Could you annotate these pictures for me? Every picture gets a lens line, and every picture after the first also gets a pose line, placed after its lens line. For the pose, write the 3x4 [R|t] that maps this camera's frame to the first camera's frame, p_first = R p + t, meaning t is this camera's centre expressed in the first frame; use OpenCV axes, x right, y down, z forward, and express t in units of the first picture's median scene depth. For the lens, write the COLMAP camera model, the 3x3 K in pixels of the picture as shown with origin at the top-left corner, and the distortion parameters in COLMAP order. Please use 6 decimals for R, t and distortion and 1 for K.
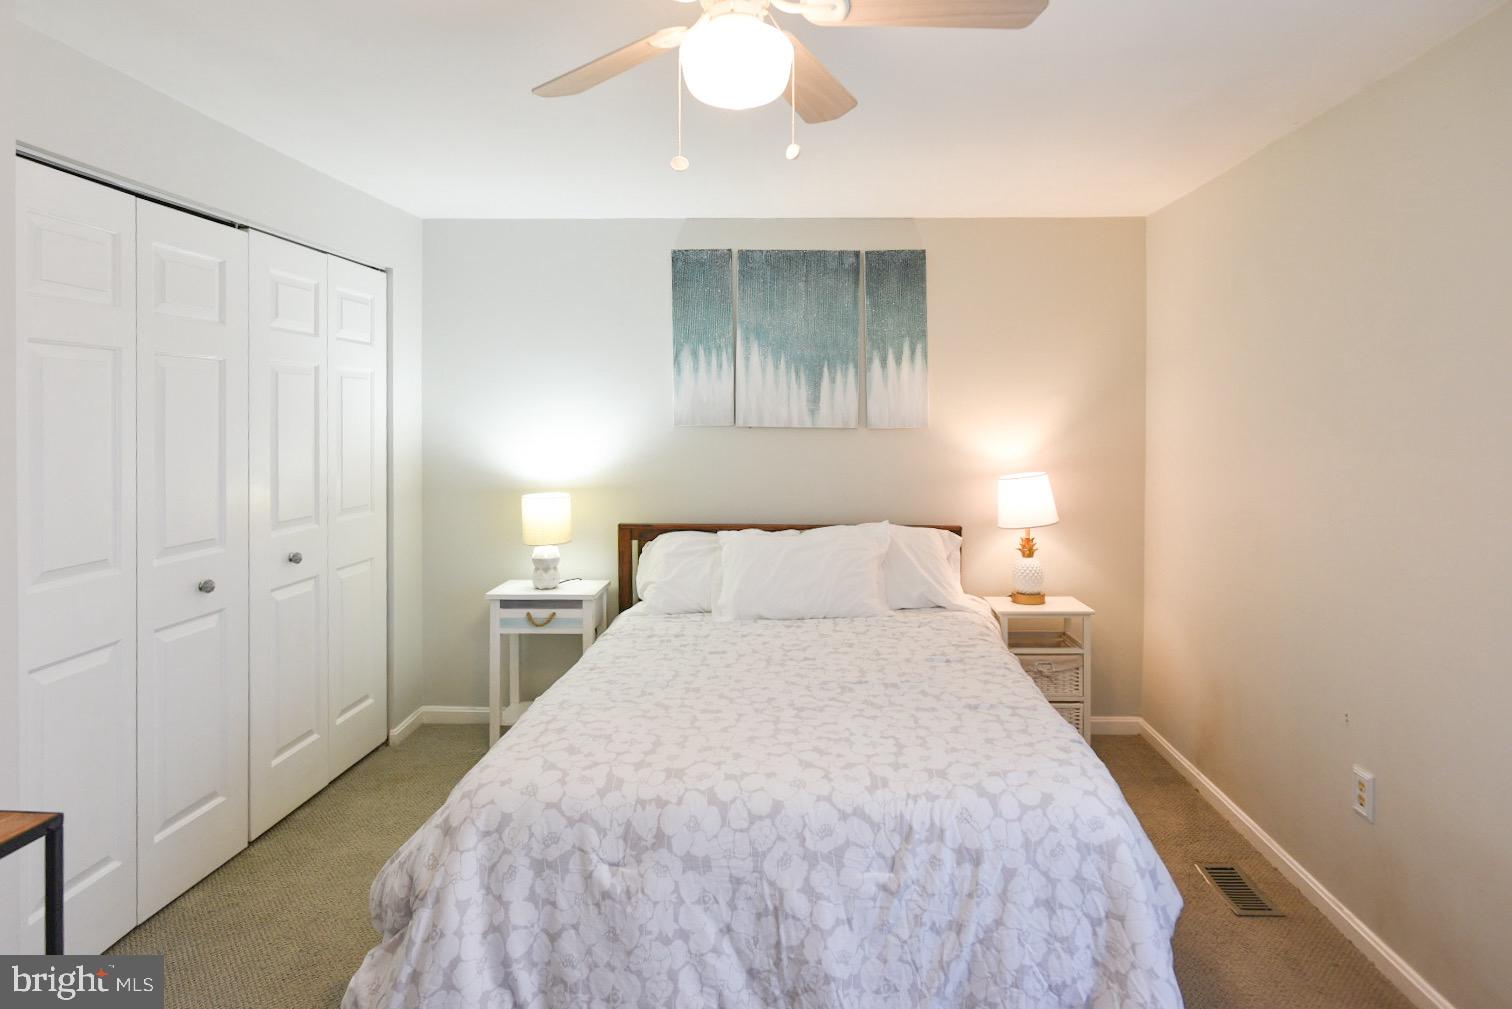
lens RADIAL K [[891.1, 0, 757.6], [0, 891.1, 408.0], [0, 0, 1]] dist [-0.000823, 0.000619]
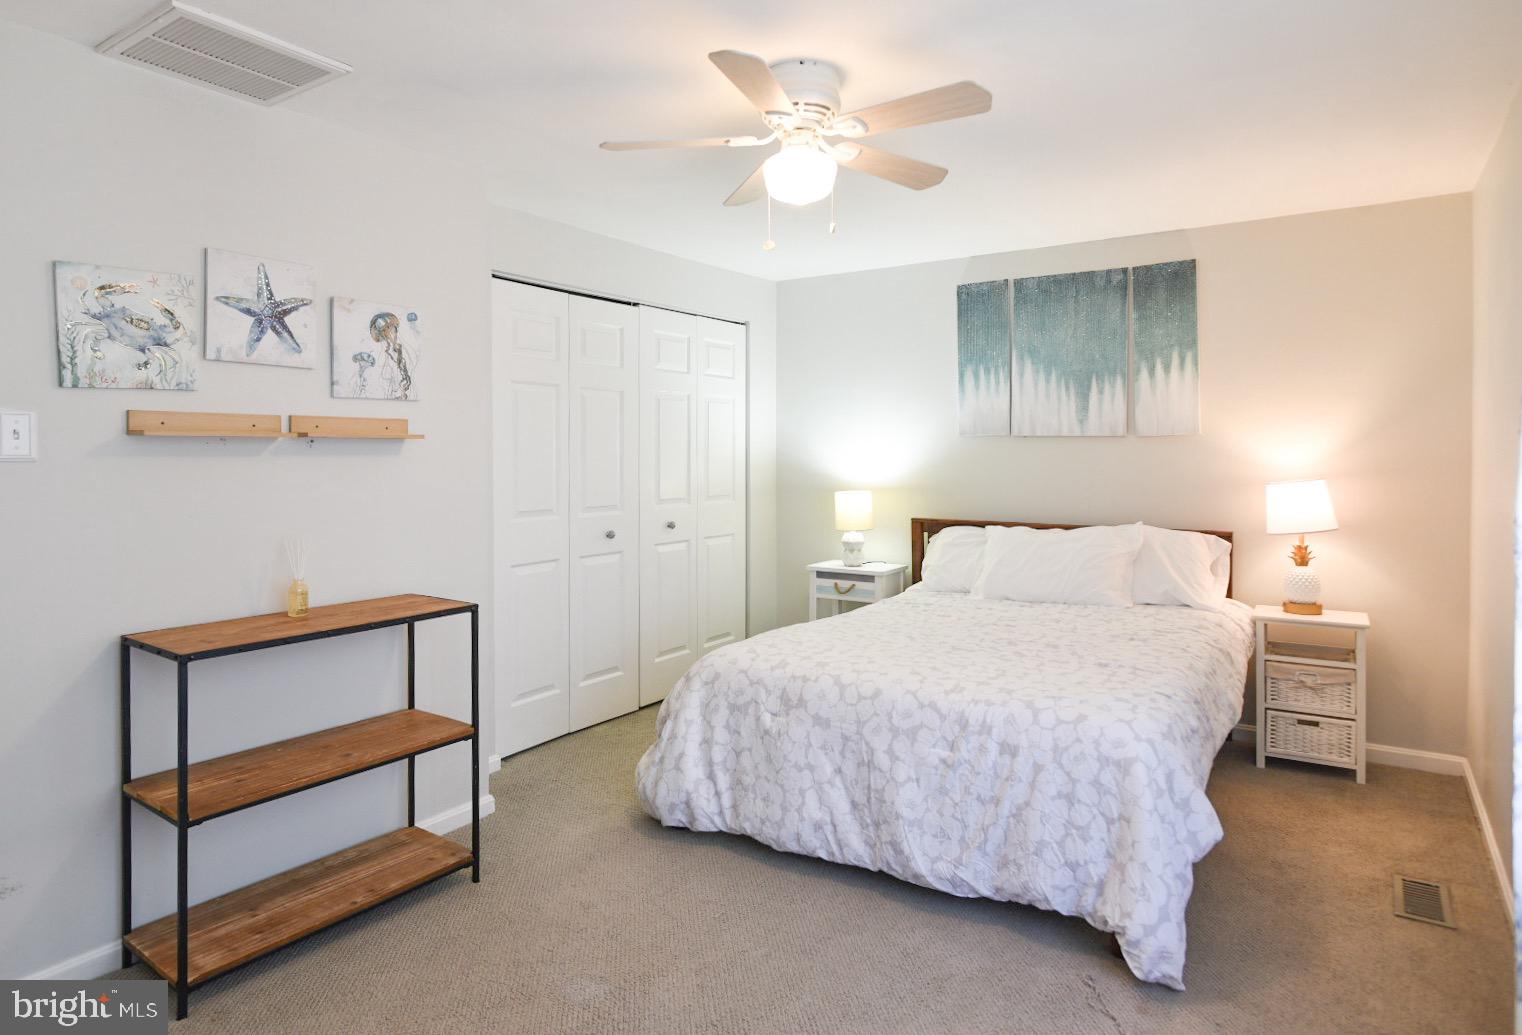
lens RADIAL K [[916.1, 0, 727.3], [0, 916.1, 439.8], [0, 0, 1]] dist [0.000214, -0.000413]
pose [[0.827090, -0.011168, -0.561958, 0.466182], [0.006028, 0.999921, -0.011000, 0.051459], [0.562037, 0.005710, 0.827093, -0.226900]]
